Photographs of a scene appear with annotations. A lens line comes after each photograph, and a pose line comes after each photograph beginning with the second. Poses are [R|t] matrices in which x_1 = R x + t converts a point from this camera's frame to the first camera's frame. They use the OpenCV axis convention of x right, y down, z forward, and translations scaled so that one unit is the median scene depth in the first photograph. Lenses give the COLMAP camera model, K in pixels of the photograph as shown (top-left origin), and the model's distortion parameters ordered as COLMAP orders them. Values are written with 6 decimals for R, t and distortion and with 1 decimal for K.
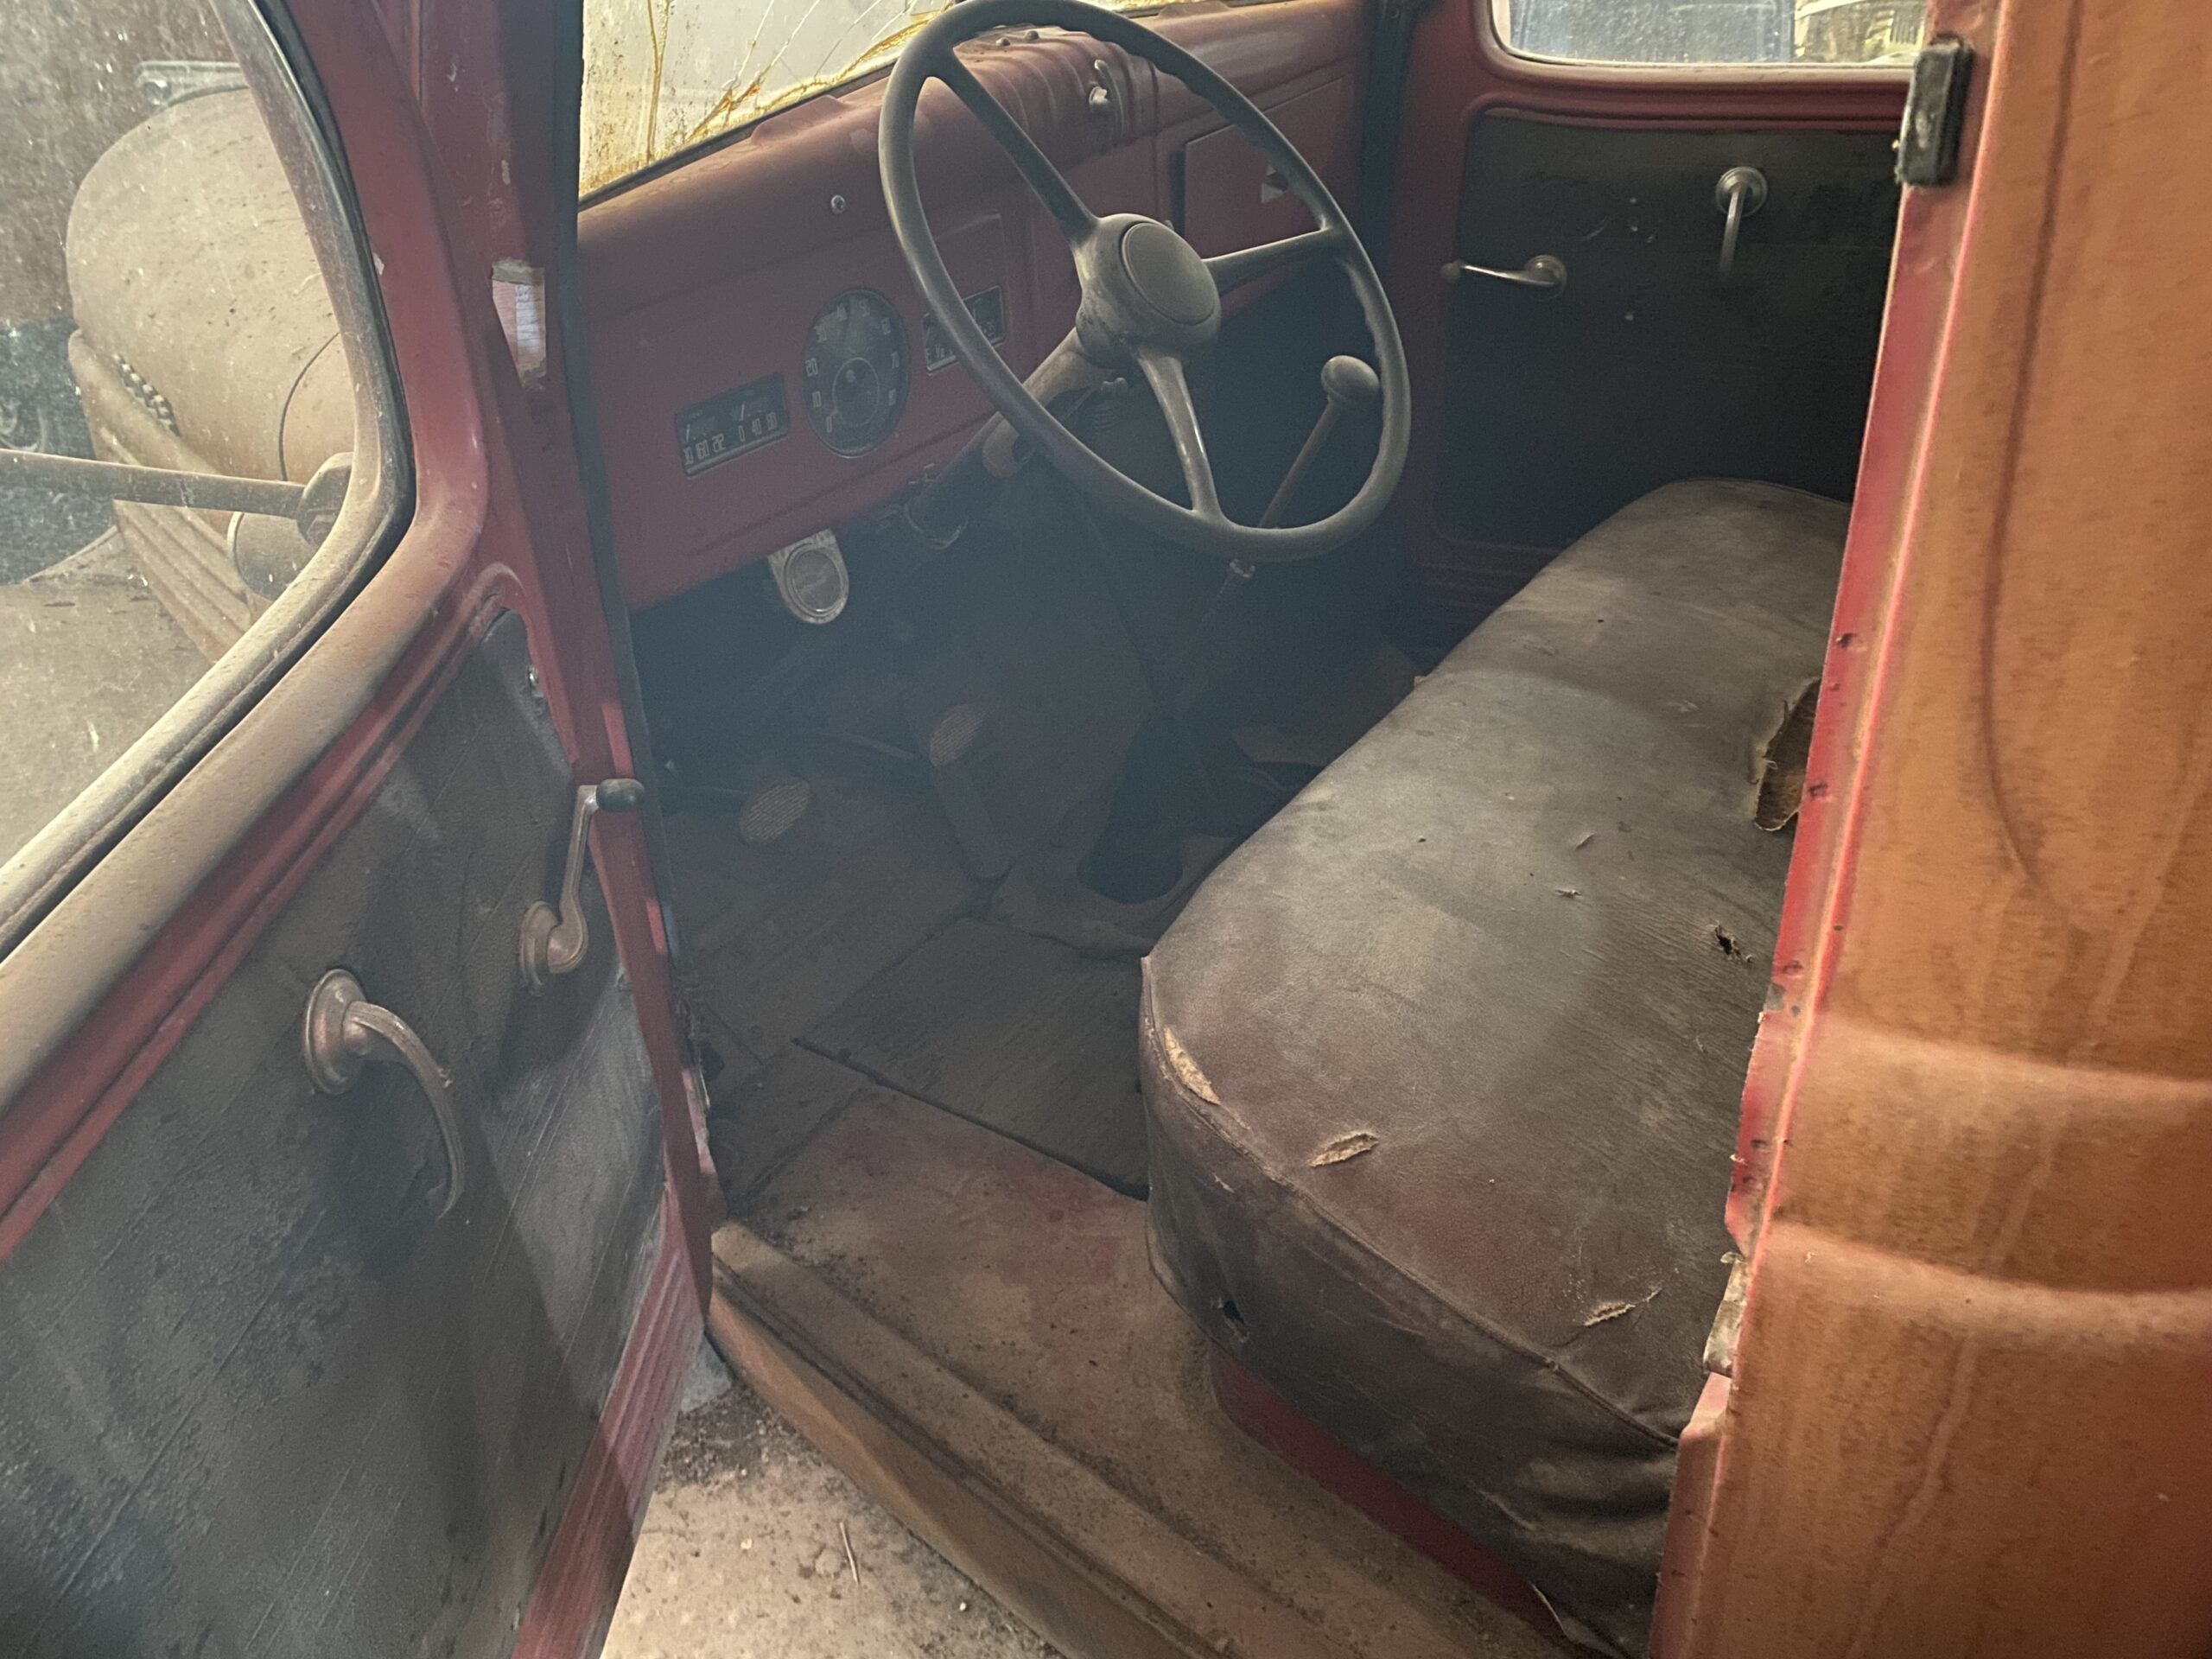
lens RADIAL K [[1735.1, 0, 1094.4], [0, 1735.1, 834.2], [0, 0, 1]] dist [0.044279, -0.060618]
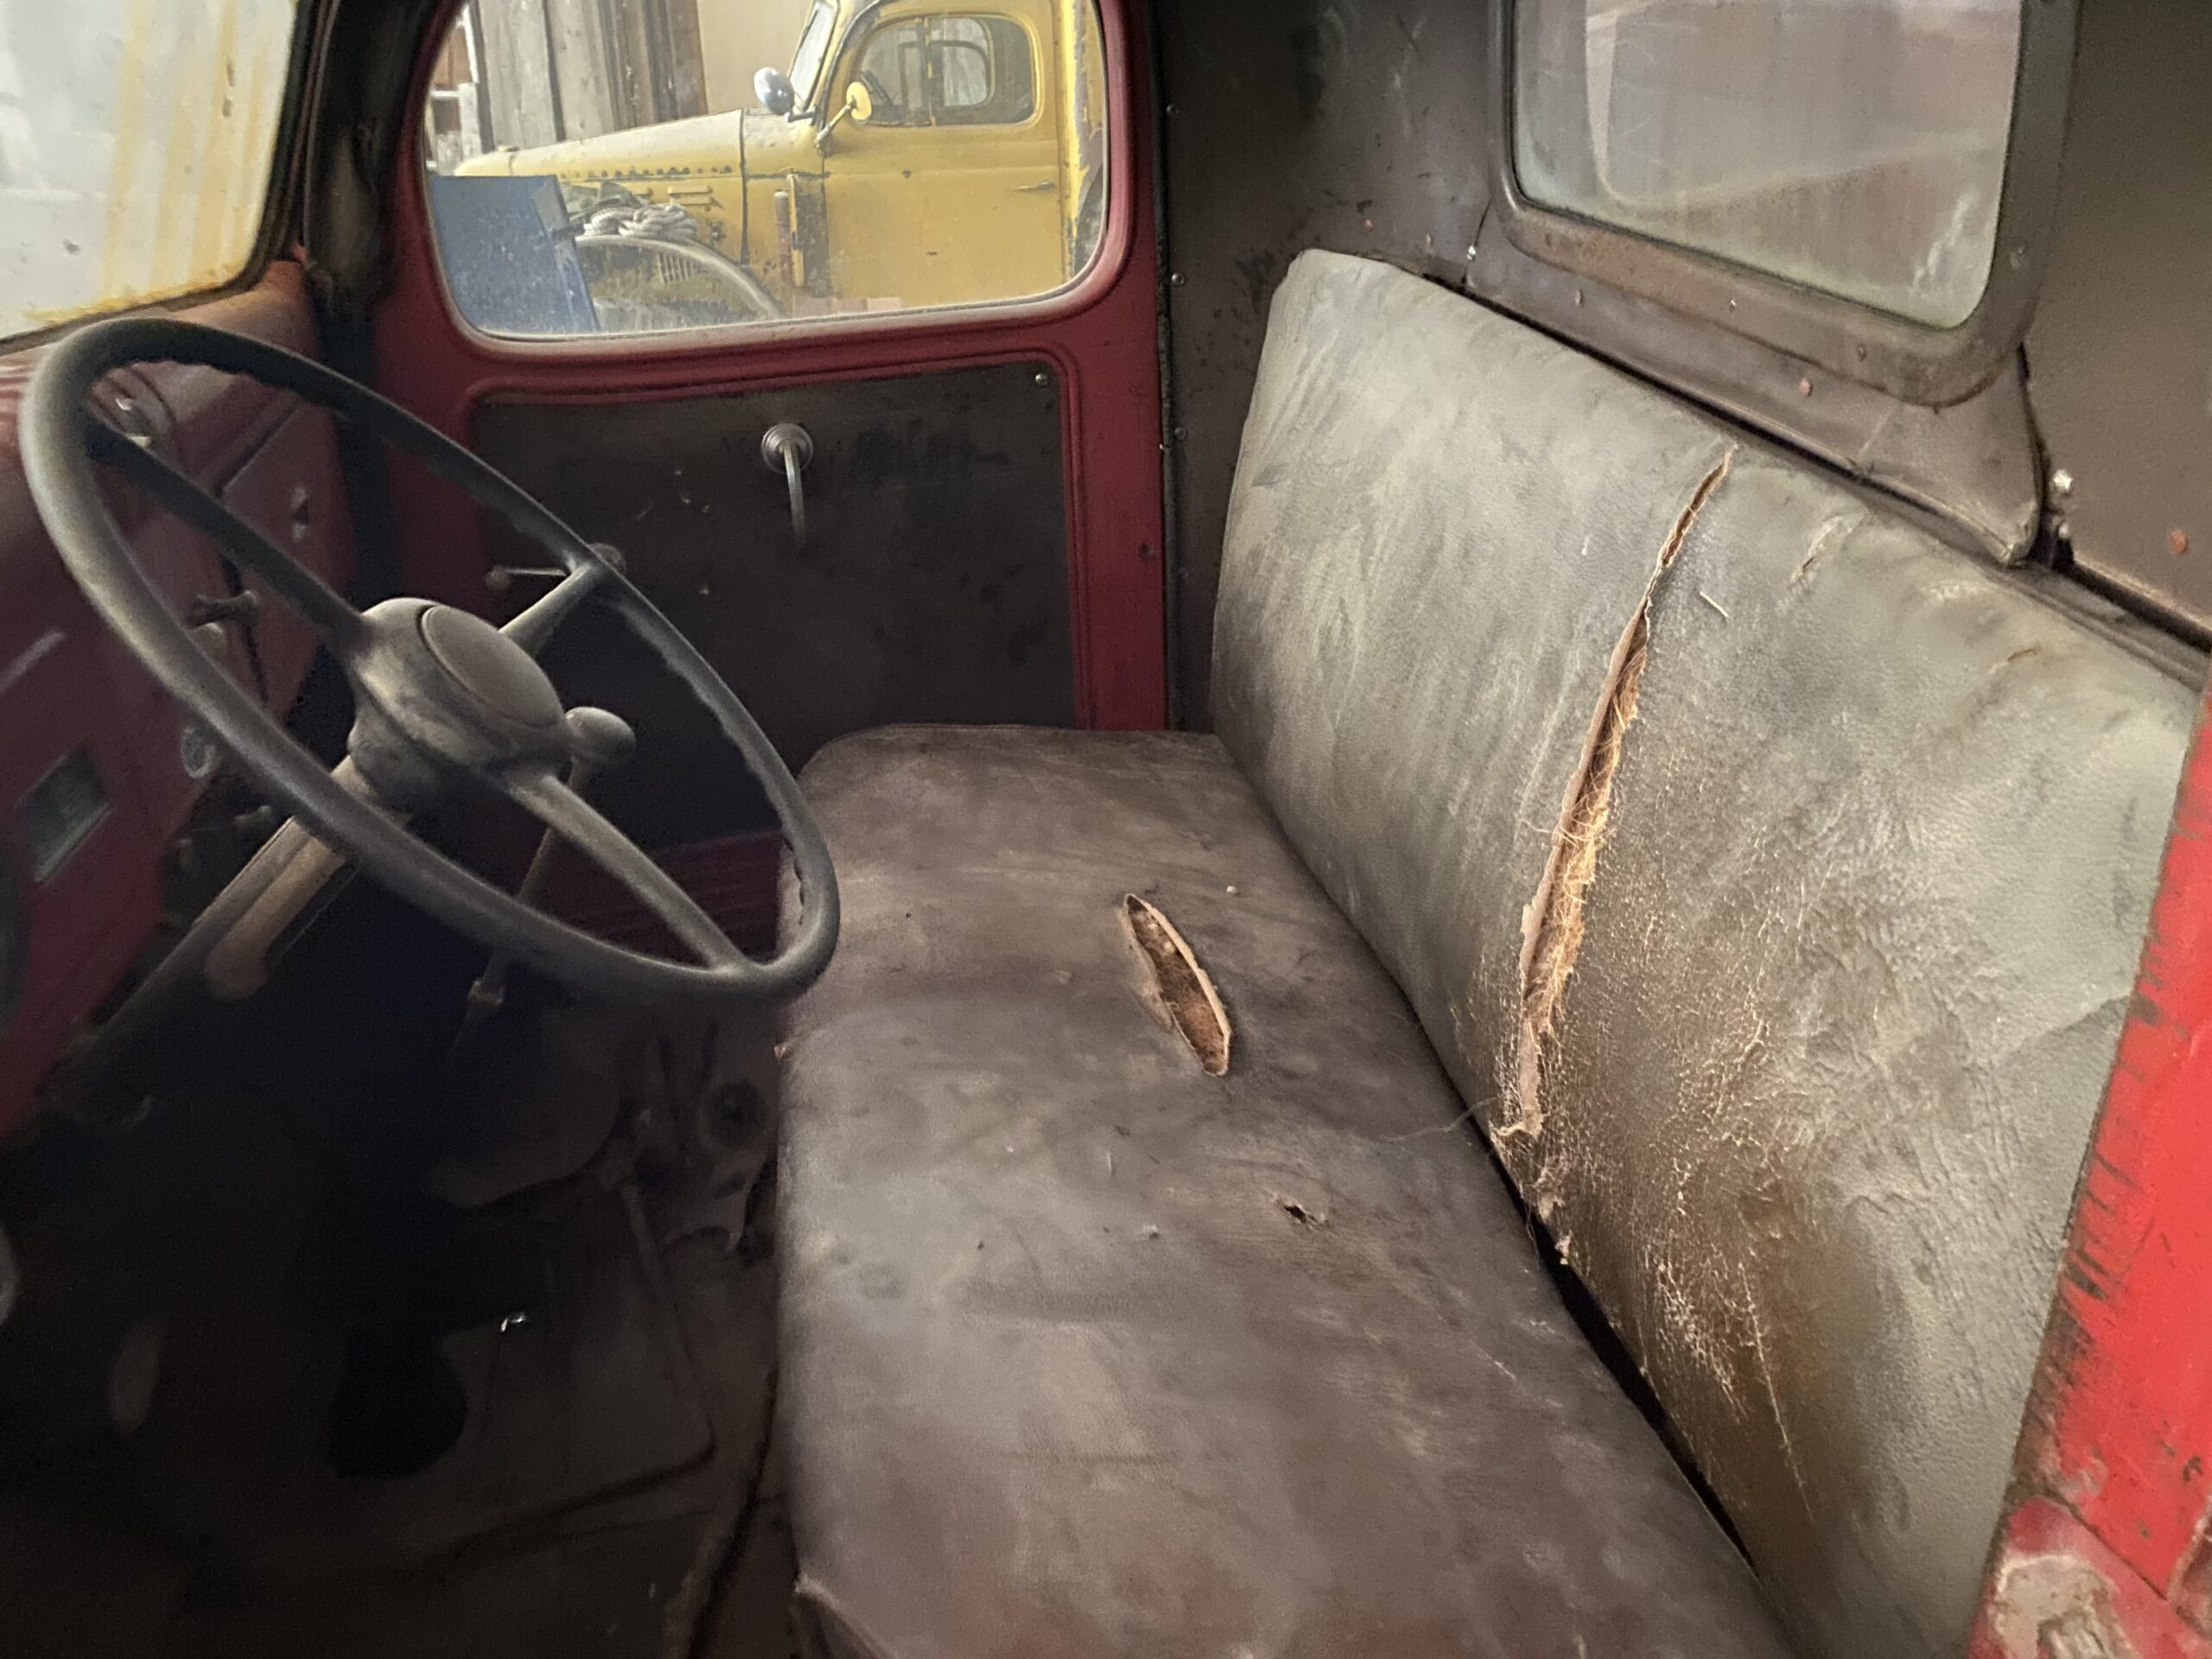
lens RADIAL K [[1701.5, 0, 1098.0], [0, 1701.5, 834.0], [0, 0, 1]] dist [0.037968, -0.033783]
pose [[0.727330, -0.279721, 0.626695, -0.200440], [0.354318, 0.935105, 0.006163, -0.149822], [-0.587750, 0.217566, 0.779240, 0.280048]]
